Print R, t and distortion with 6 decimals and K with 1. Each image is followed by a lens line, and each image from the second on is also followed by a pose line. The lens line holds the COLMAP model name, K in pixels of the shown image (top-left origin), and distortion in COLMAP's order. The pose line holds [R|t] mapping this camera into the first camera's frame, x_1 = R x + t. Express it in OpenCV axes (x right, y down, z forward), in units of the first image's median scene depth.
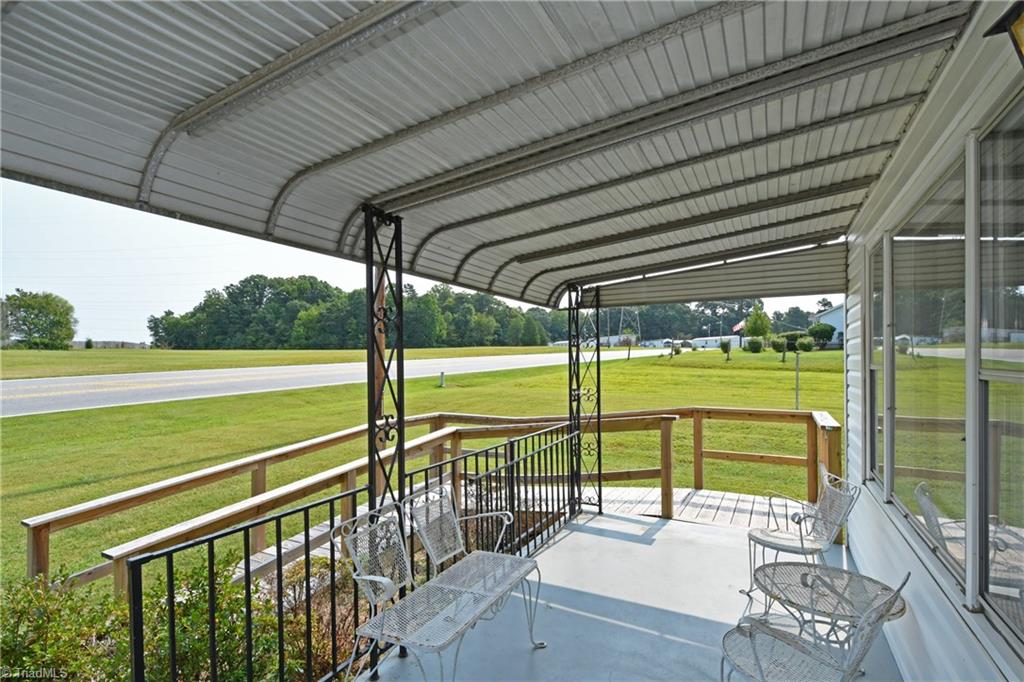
lens RADIAL K [[492.9, 0, 515.3], [0, 492.9, 363.7], [0, 0, 1]] dist [0.011275, -0.005133]
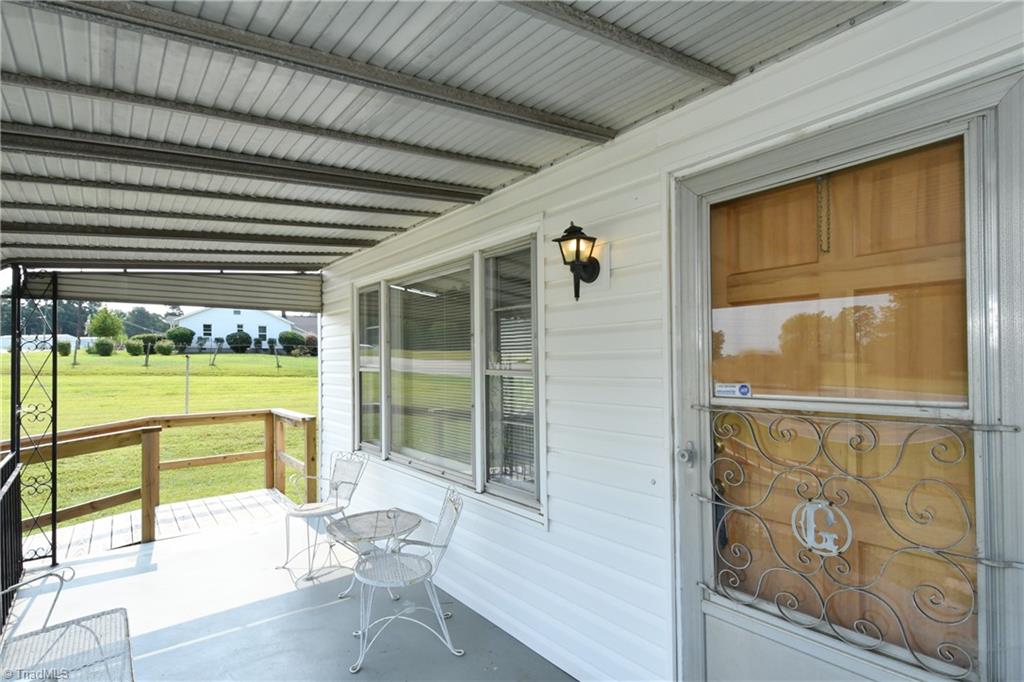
lens RADIAL K [[492.9, 0, 511.0], [0, 492.9, 348.1], [0, 0, 1]] dist [0.011275, -0.005133]
pose [[0.385655, 0.025979, 0.922277, -0.274948], [0.009947, 0.999428, -0.032312, -0.004155], [-0.922589, 0.021635, 0.385177, 0.033341]]
